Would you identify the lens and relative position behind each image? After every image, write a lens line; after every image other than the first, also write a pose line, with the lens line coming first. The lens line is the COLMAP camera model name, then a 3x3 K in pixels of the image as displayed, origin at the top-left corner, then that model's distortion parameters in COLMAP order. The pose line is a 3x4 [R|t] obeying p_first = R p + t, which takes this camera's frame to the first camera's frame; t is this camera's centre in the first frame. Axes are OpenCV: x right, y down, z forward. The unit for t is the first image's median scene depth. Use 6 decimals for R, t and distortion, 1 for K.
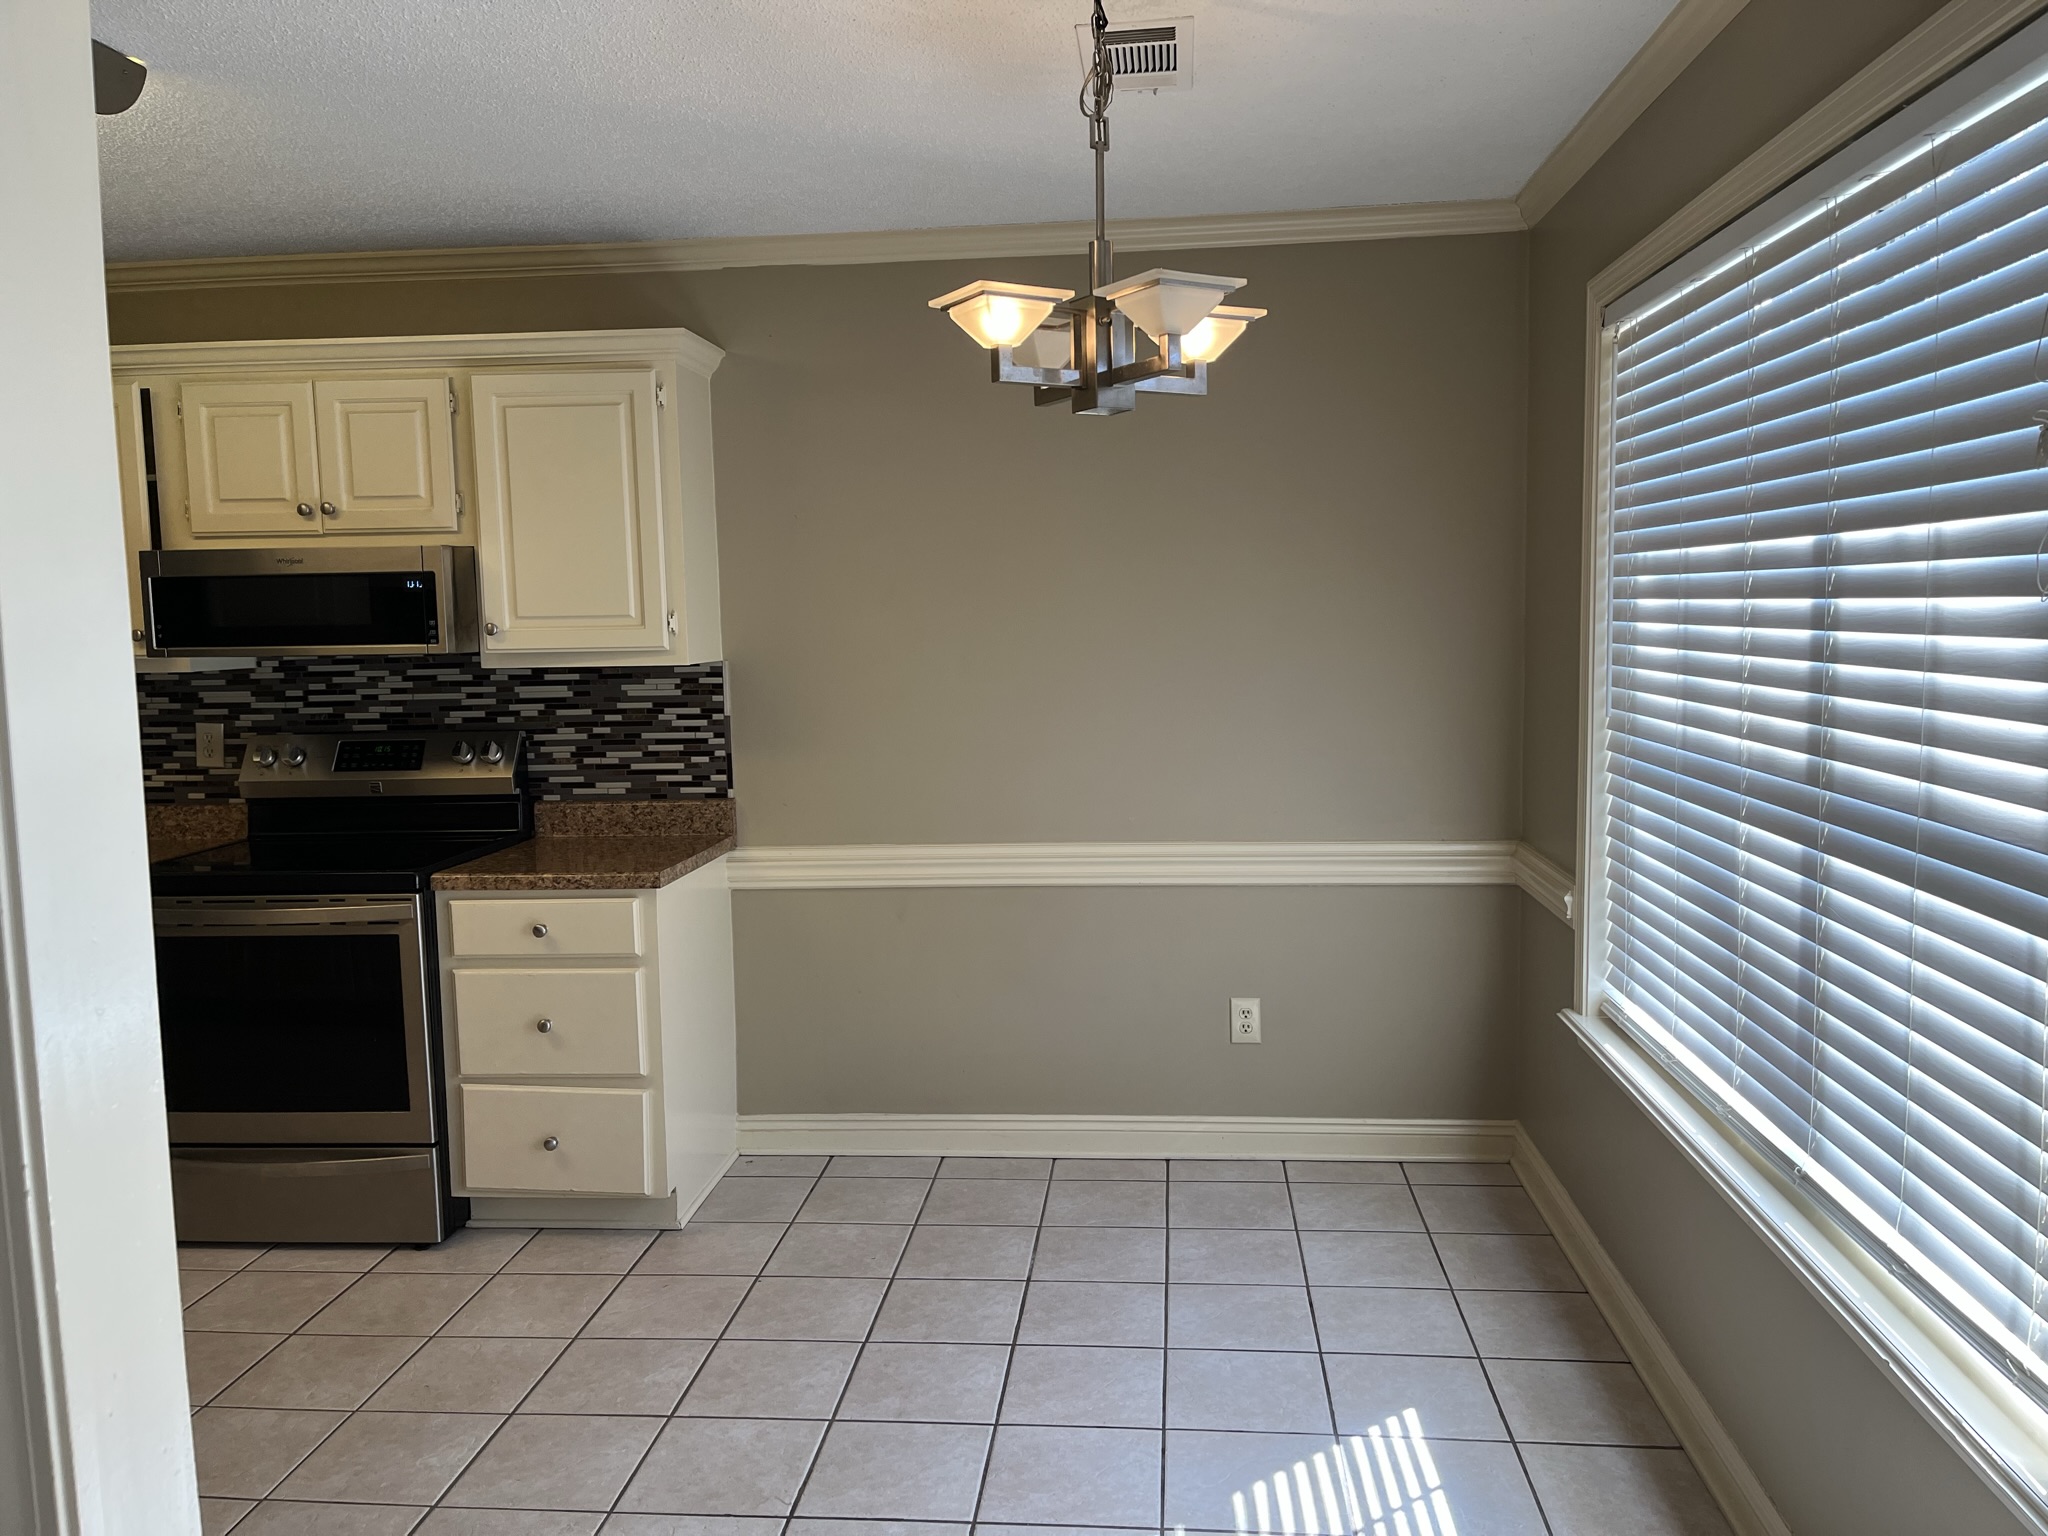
lens RADIAL K [[1548.9, 0, 1028.6], [0, 1548.9, 769.1], [0, 0, 1]] dist [0.000339, -0.002649]
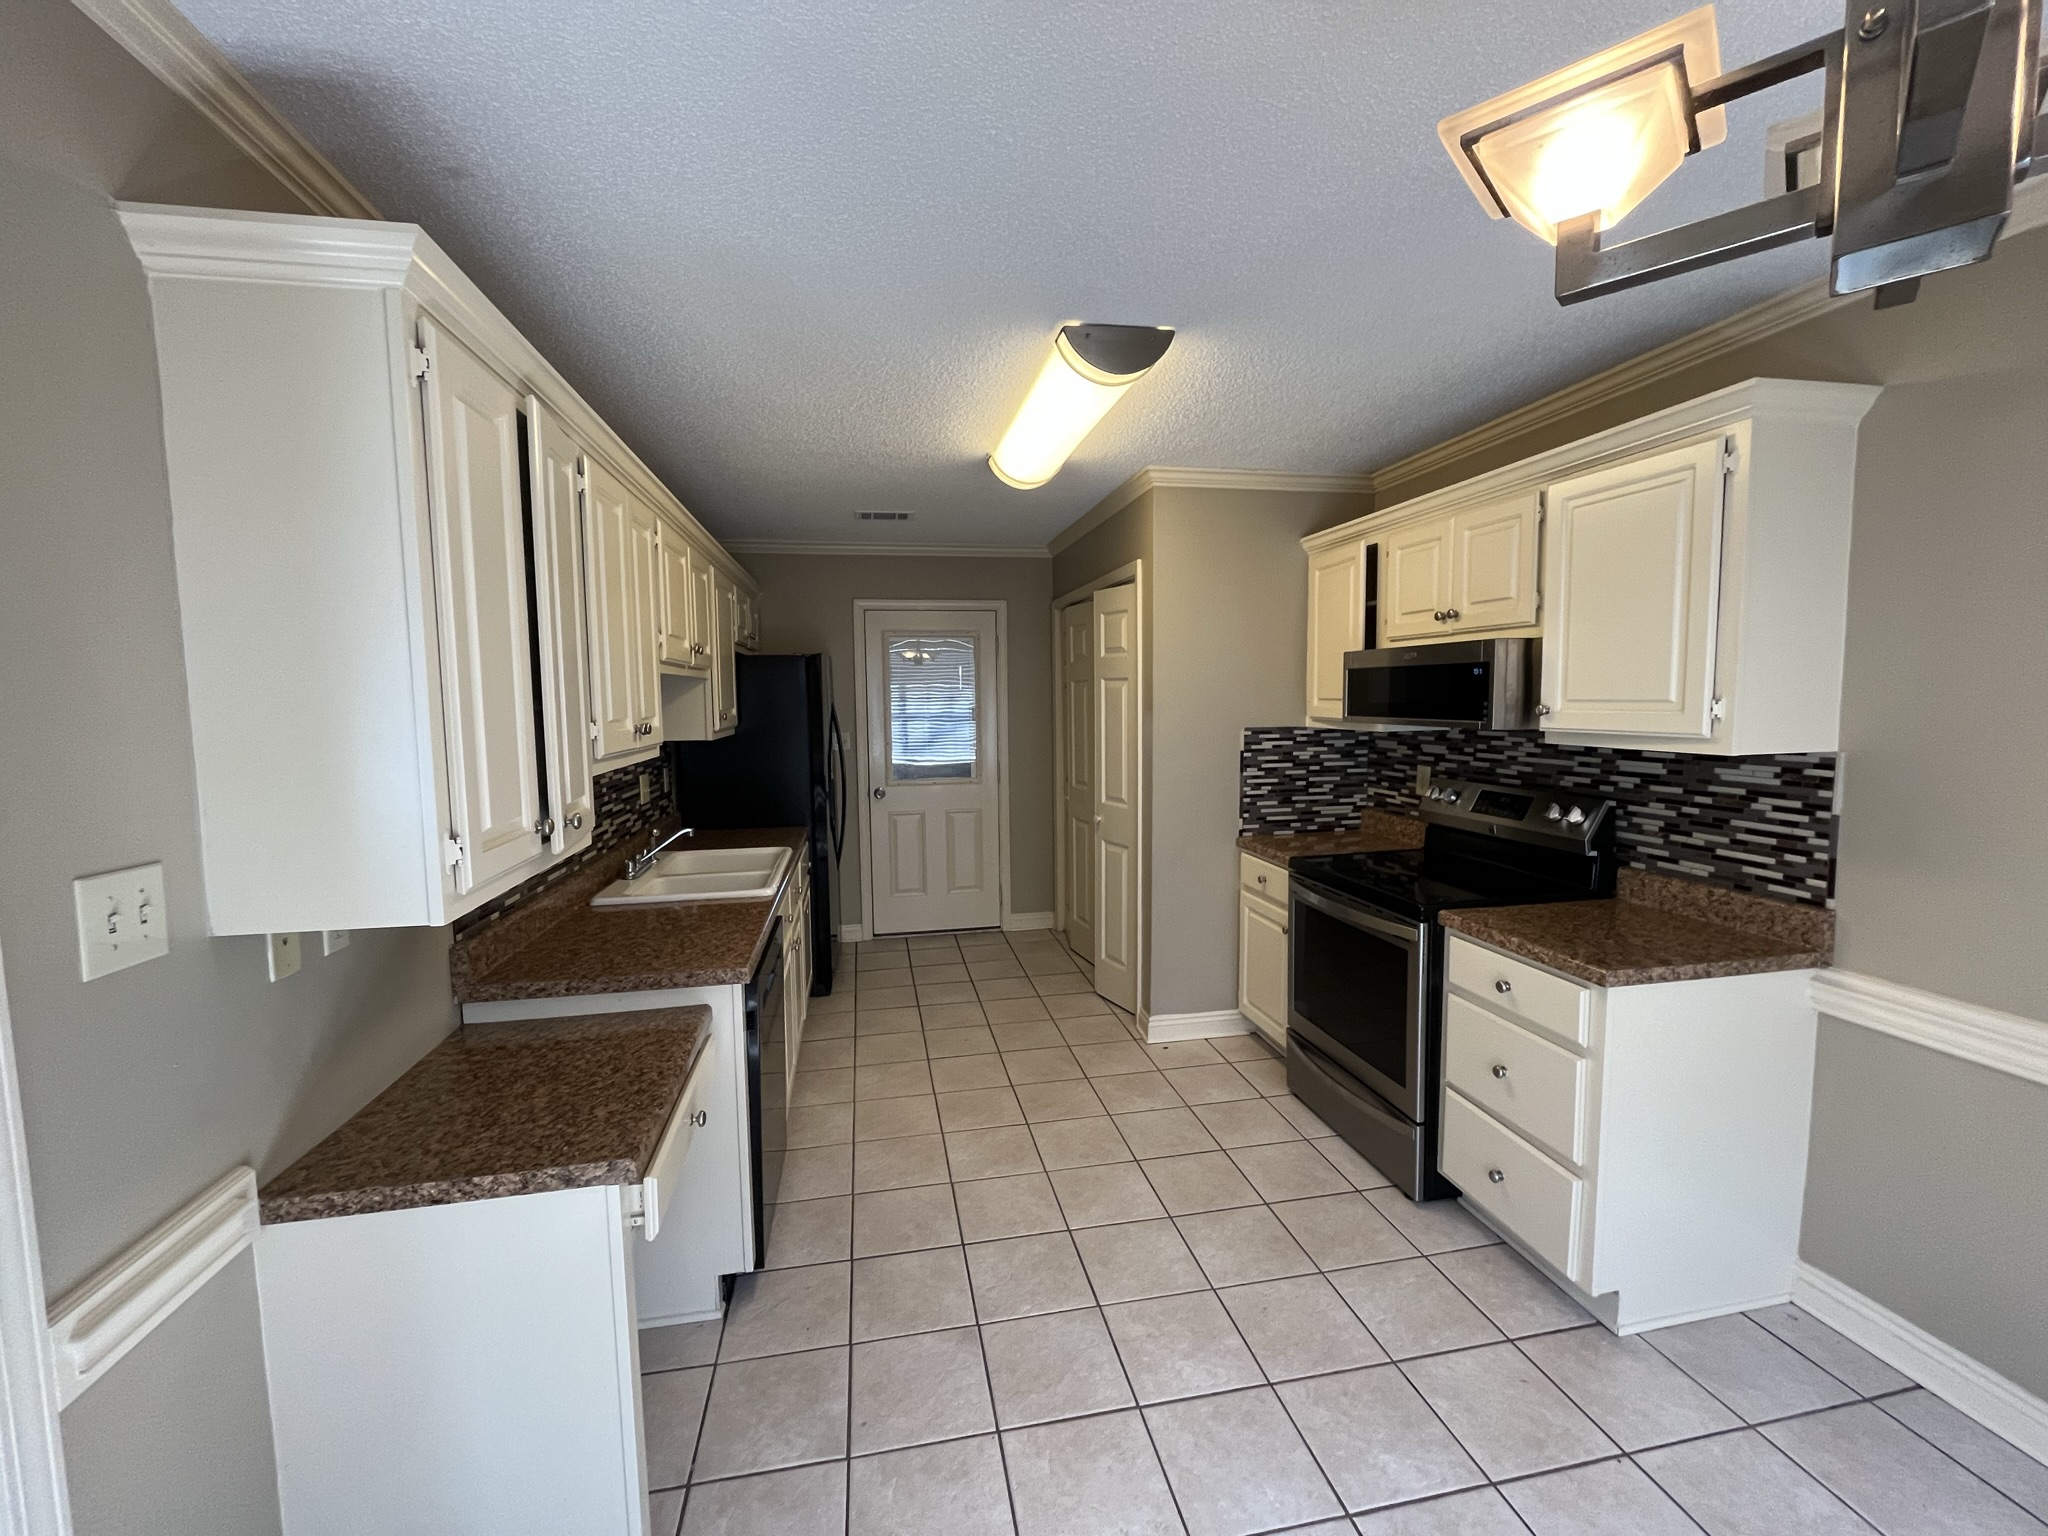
lens RADIAL K [[825.0, 0, 1021.3], [0, 825.0, 769.4], [0, 0, 1]] dist [-0.002247, -0.000517]
pose [[0.276648, 0.099137, -0.955844, 0.116240], [-0.086188, 0.993216, 0.078068, -0.056320], [0.957099, 0.060785, 0.283315, 0.428605]]
